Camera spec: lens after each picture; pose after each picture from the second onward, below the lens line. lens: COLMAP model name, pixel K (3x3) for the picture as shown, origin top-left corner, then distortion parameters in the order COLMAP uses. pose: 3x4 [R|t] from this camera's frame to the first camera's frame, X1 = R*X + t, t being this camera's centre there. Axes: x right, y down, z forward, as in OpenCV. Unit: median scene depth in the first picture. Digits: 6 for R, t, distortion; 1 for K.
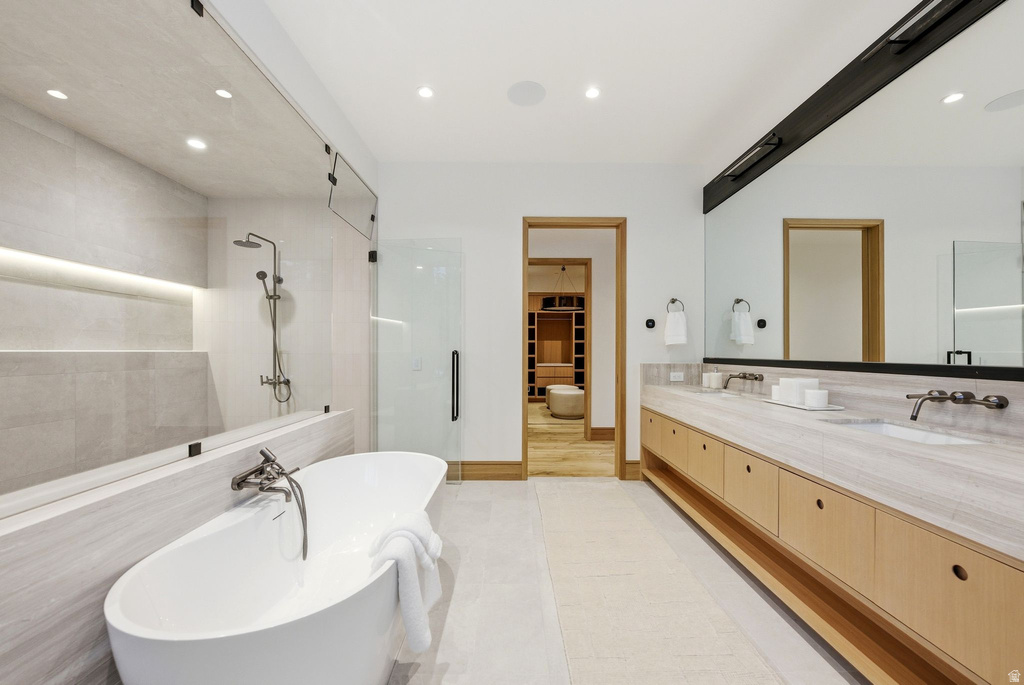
lens RADIAL K [[407.1, 0, 511.6], [0, 407.1, 352.3], [0, 0, 1]] dist [-0.019120, 0.007960]
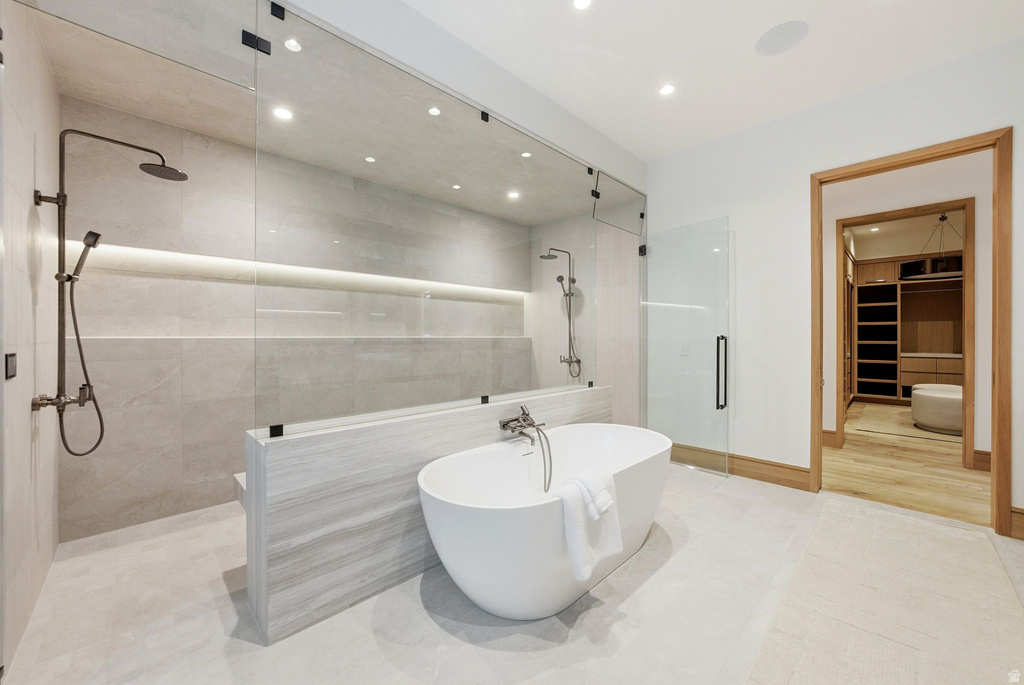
lens RADIAL K [[393.1, 0, 512.8], [0, 393.1, 337.6], [0, 0, 1]] dist [0.000020, 0.000194]
pose [[0.698676, -0.001176, -0.715437, 0.176594], [0.000590, 0.999999, -0.001068, 0.000525], [0.715438, 0.000324, 0.698677, 0.003920]]
